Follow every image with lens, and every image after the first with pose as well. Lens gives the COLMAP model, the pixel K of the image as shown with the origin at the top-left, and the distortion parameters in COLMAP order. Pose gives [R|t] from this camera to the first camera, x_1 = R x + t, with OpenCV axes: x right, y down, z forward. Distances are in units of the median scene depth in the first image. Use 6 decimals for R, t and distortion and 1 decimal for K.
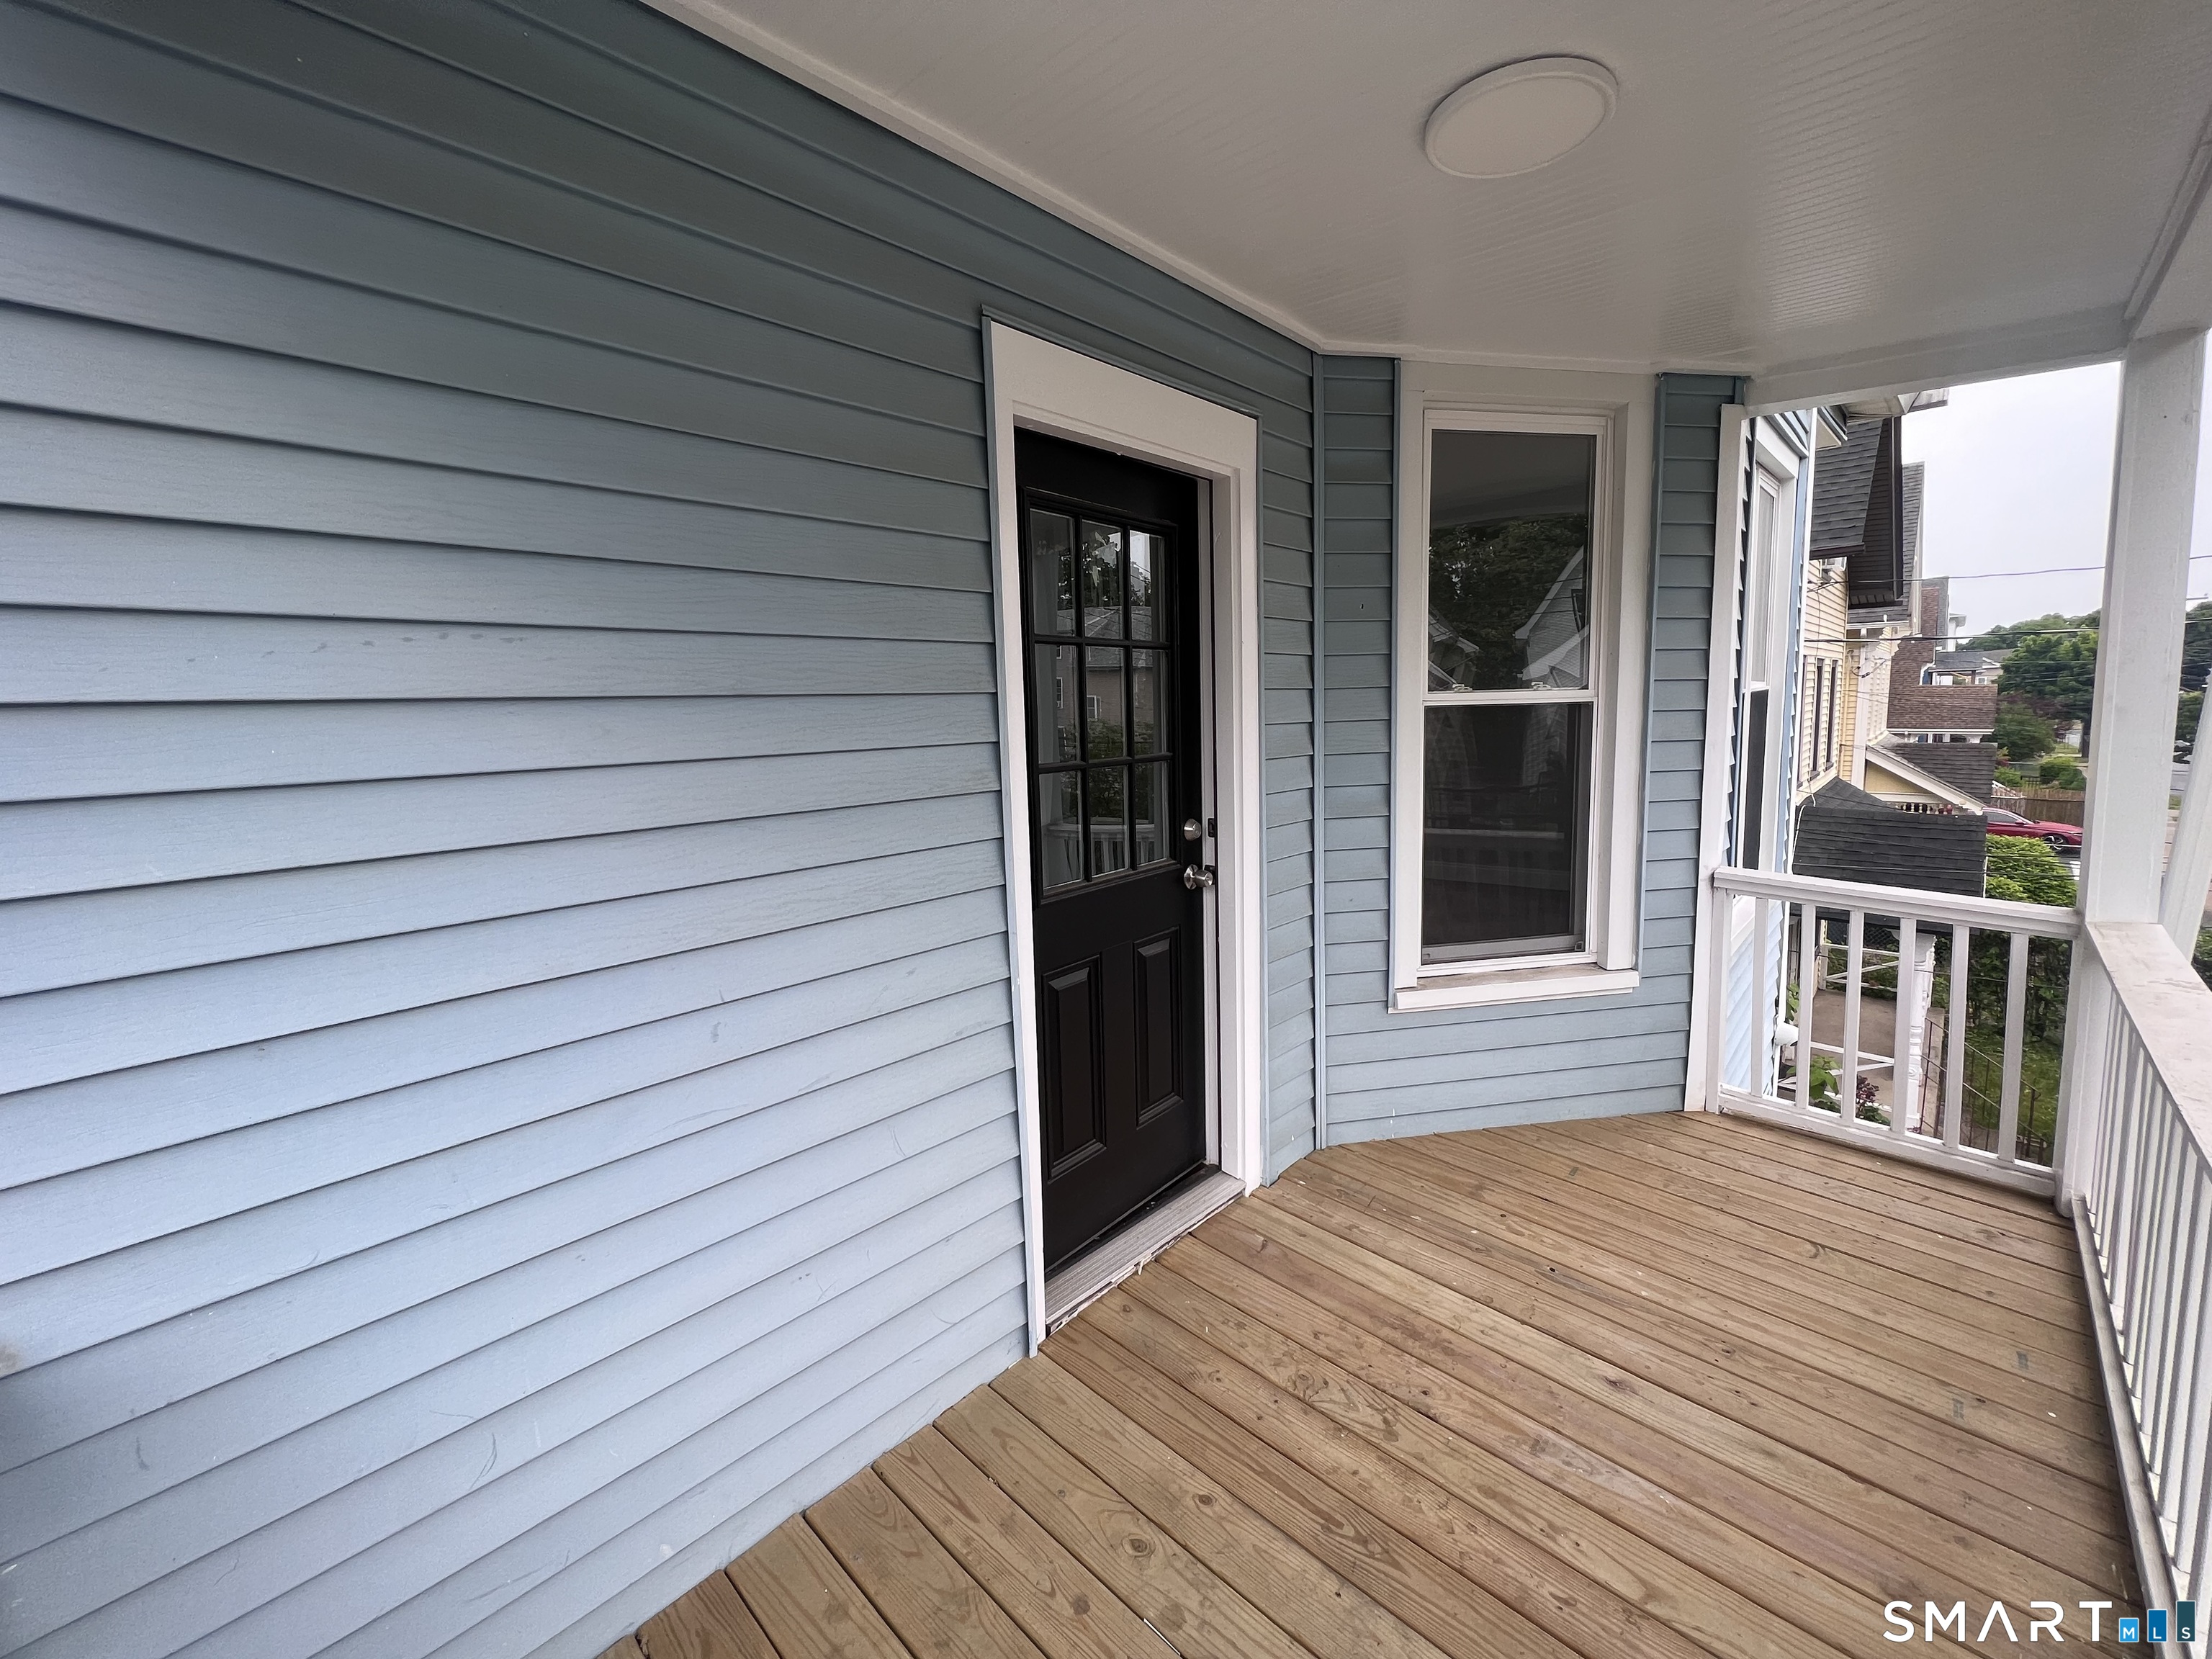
lens RADIAL K [[886.7, 0, 1104.2], [0, 886.7, 823.7], [0, 0, 1]] dist [-0.002650, -0.000174]
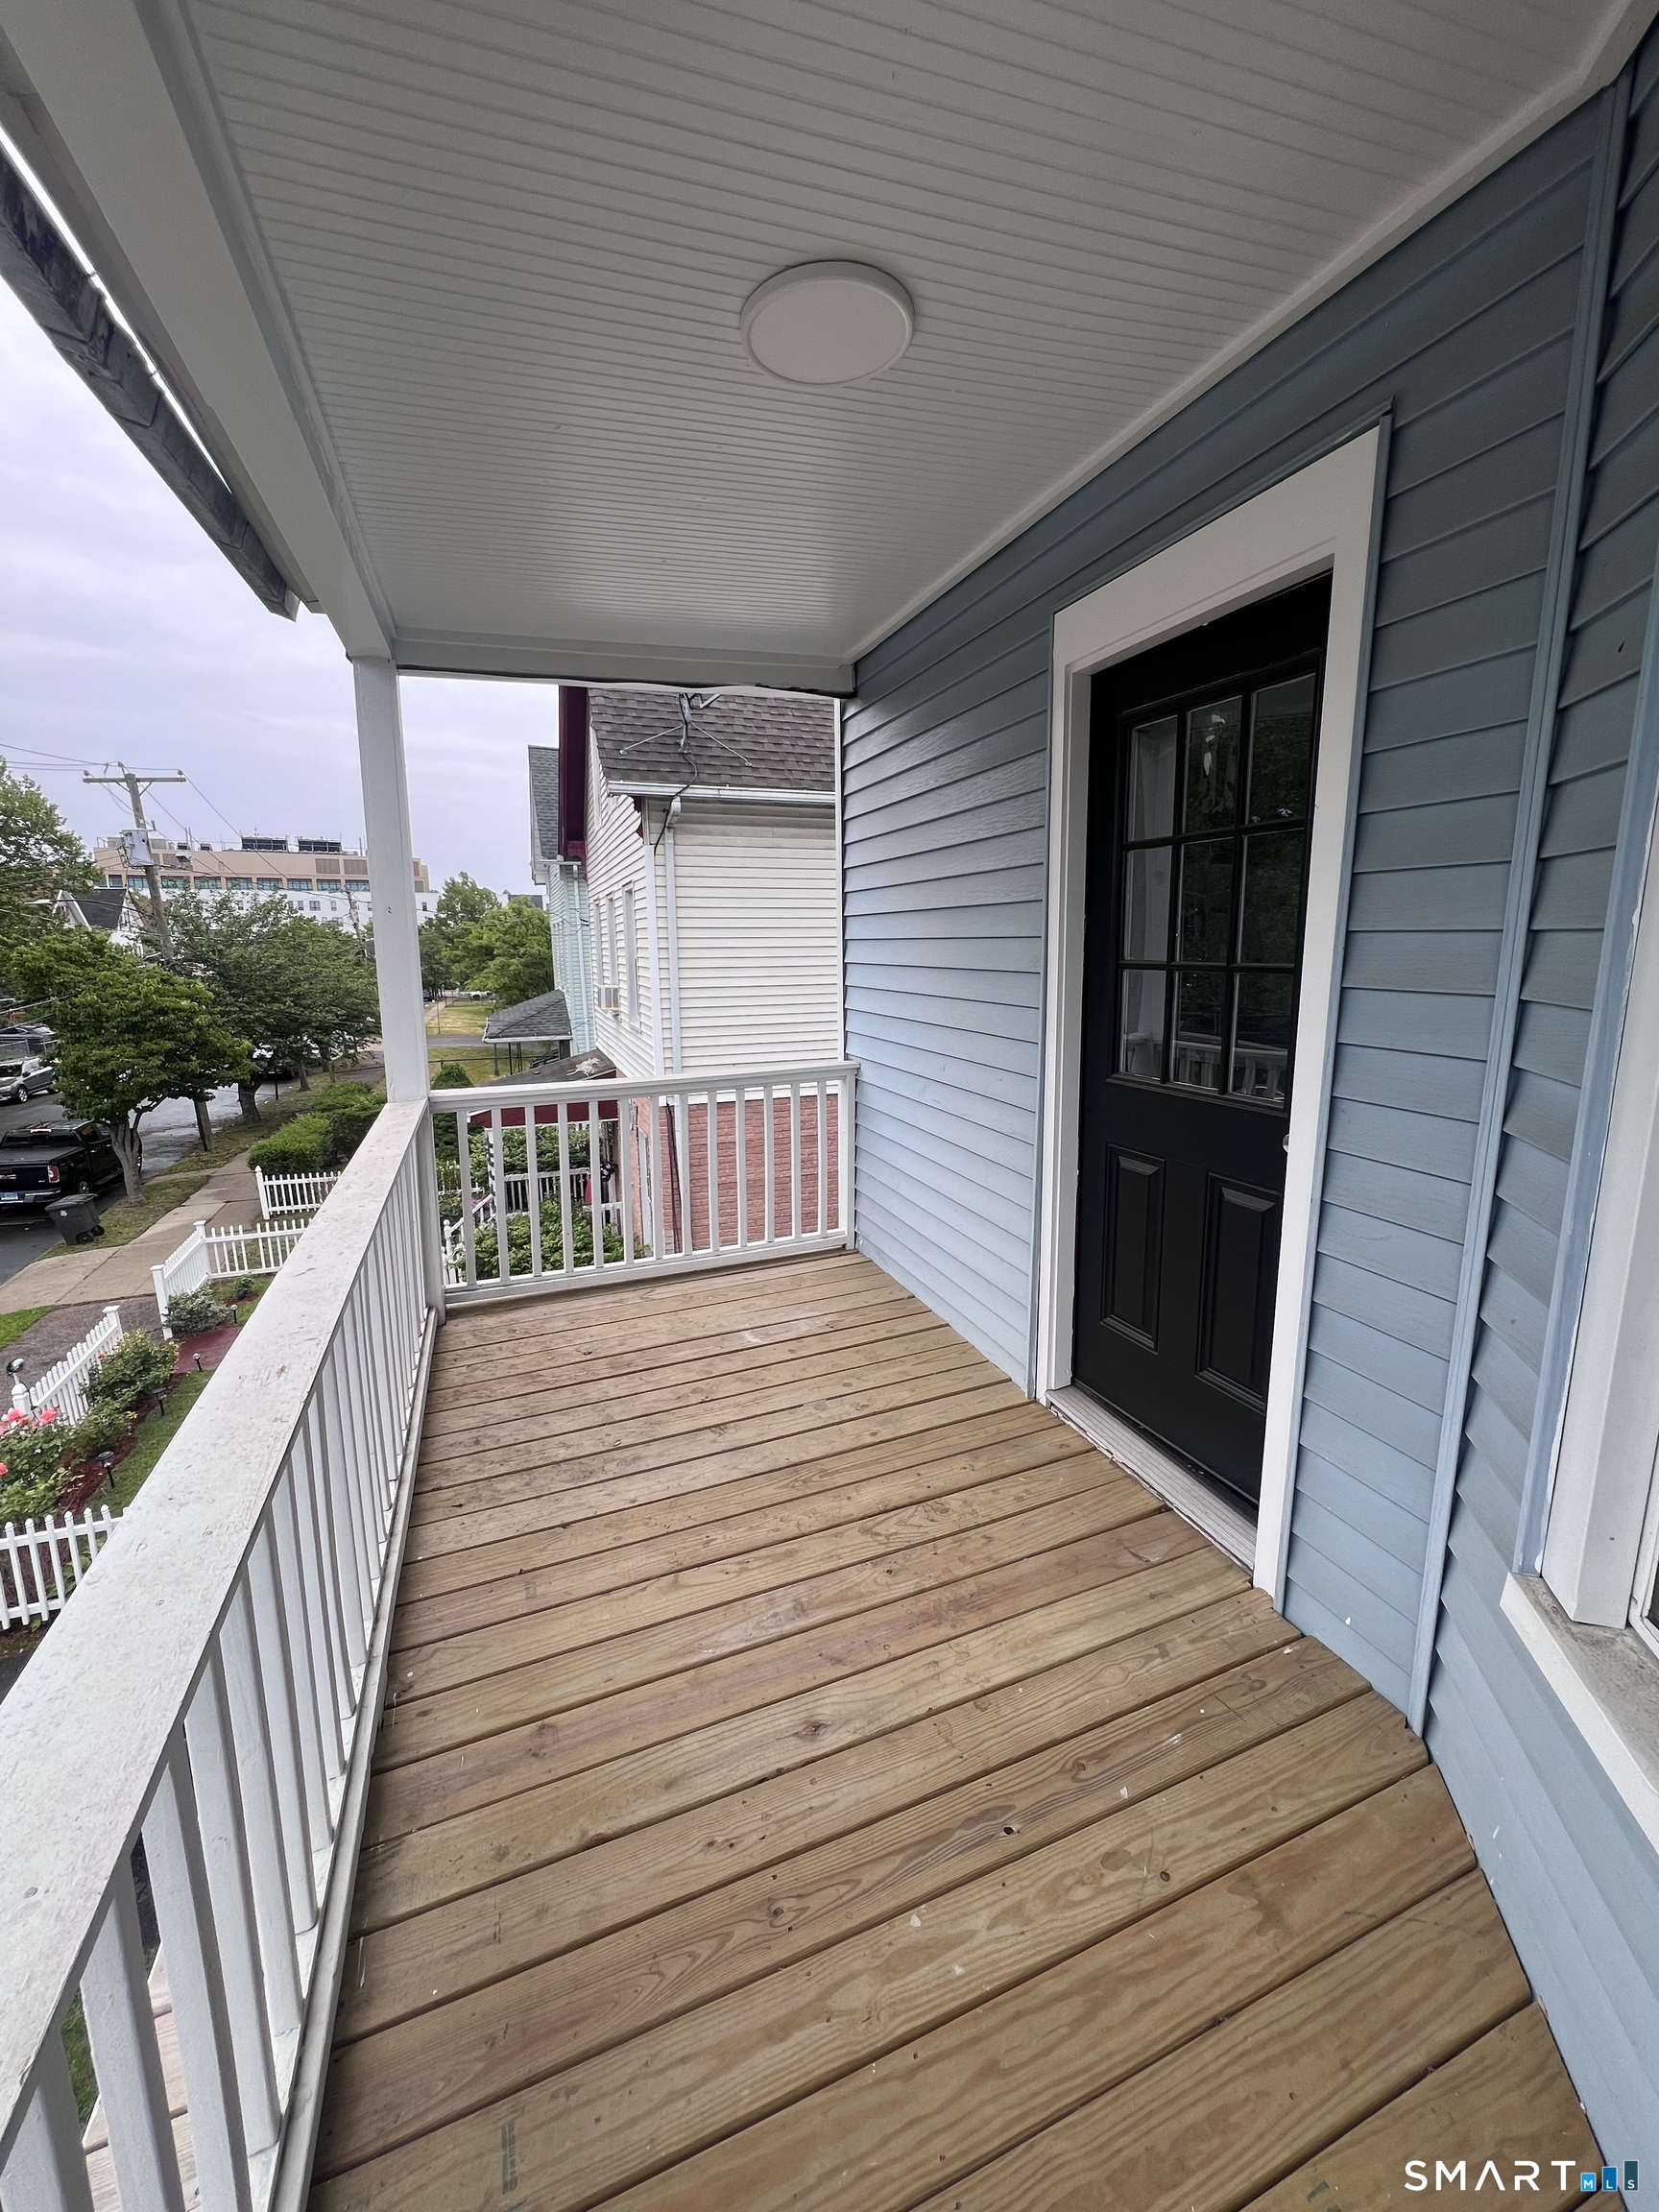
lens RADIAL K [[886.7, 0, 831.3], [0, 886.7, 1090.1], [0, 0, 1]] dist [-0.002650, -0.000174]
pose [[-0.429828, 0.195612, -0.881467, 1.083653], [-0.081484, 0.963863, 0.253631, -0.159194], [0.899227, 0.180843, -0.398356, 1.119181]]
